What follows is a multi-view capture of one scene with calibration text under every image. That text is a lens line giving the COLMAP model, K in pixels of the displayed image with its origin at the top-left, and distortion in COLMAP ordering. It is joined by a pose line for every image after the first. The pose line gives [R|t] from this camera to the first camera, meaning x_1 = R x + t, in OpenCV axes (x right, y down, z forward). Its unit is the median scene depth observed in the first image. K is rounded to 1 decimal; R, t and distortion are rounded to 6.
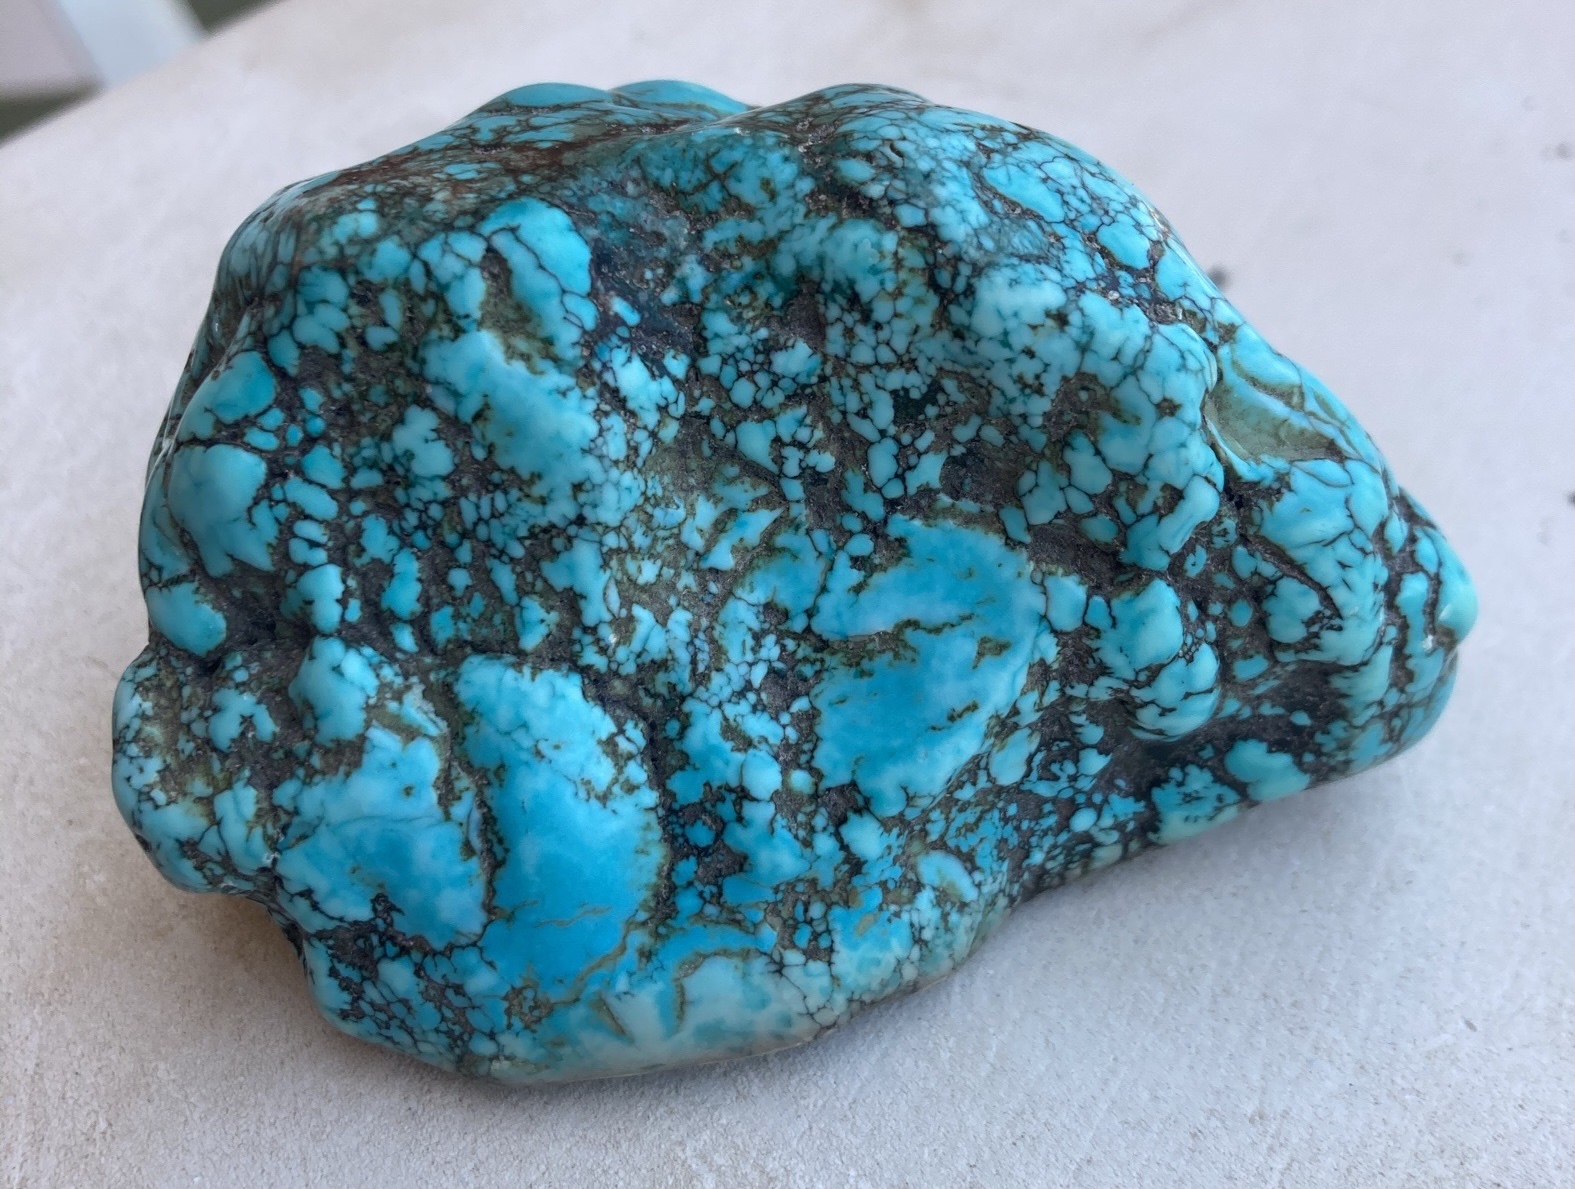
lens RADIAL K [[1742.0, 0, 791.2], [0, 1742.0, 551.5], [0, 0, 1]] dist [0.165307, -0.645012]
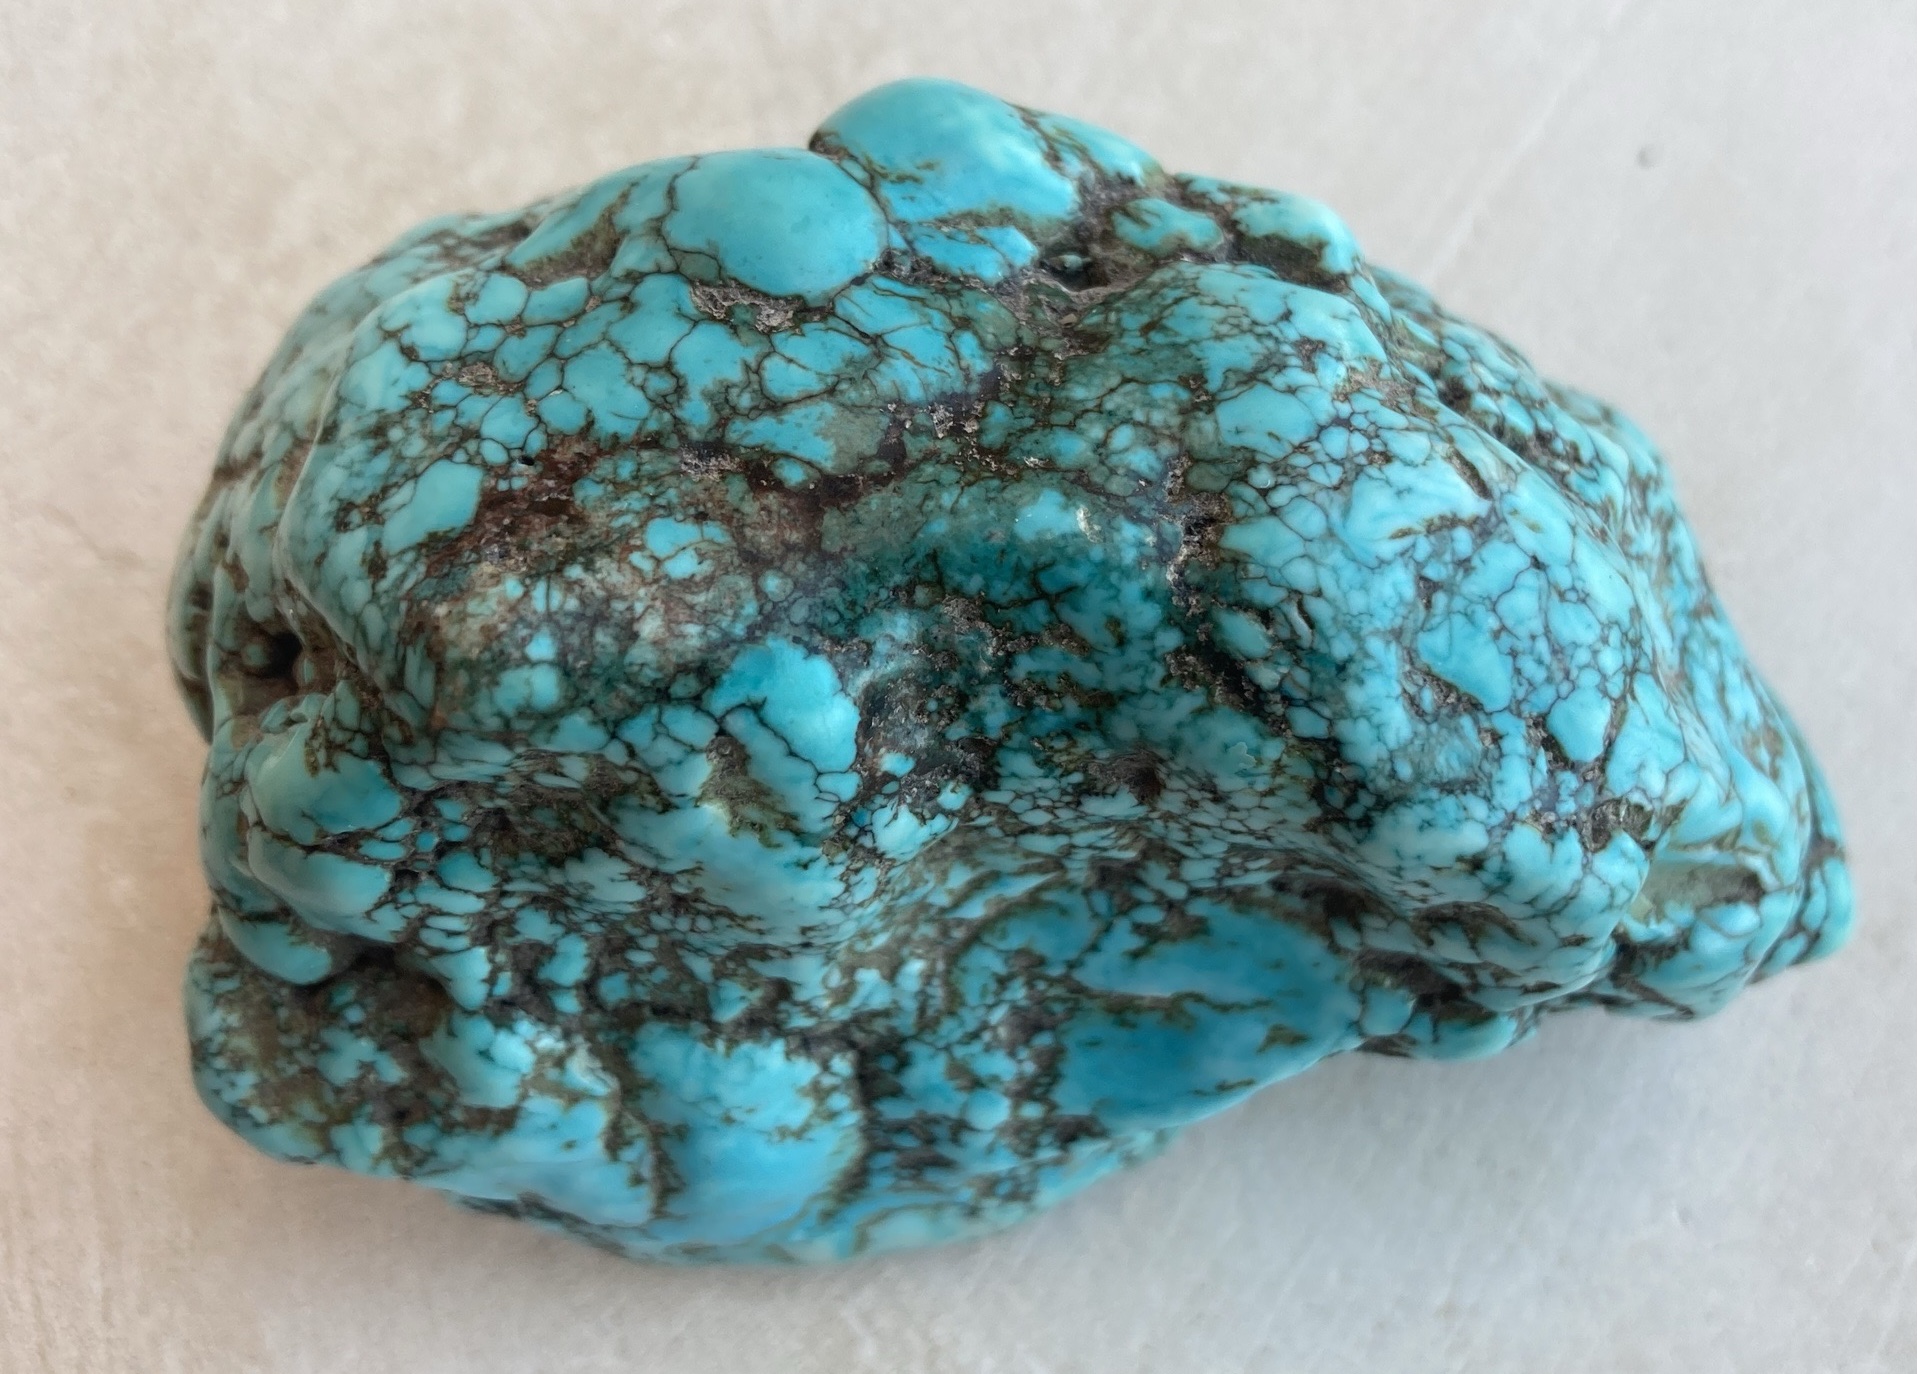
lens RADIAL K [[2197.7, 0, 1026.7], [0, 2197.7, 588.4], [0, 0, 1]] dist [0.169374, -0.656252]
pose [[0.987702, 0.076589, 0.136302, -0.168340], [-0.142723, 0.797603, 0.586054, -0.724230], [-0.063829, -0.598300, 0.798726, 0.303461]]
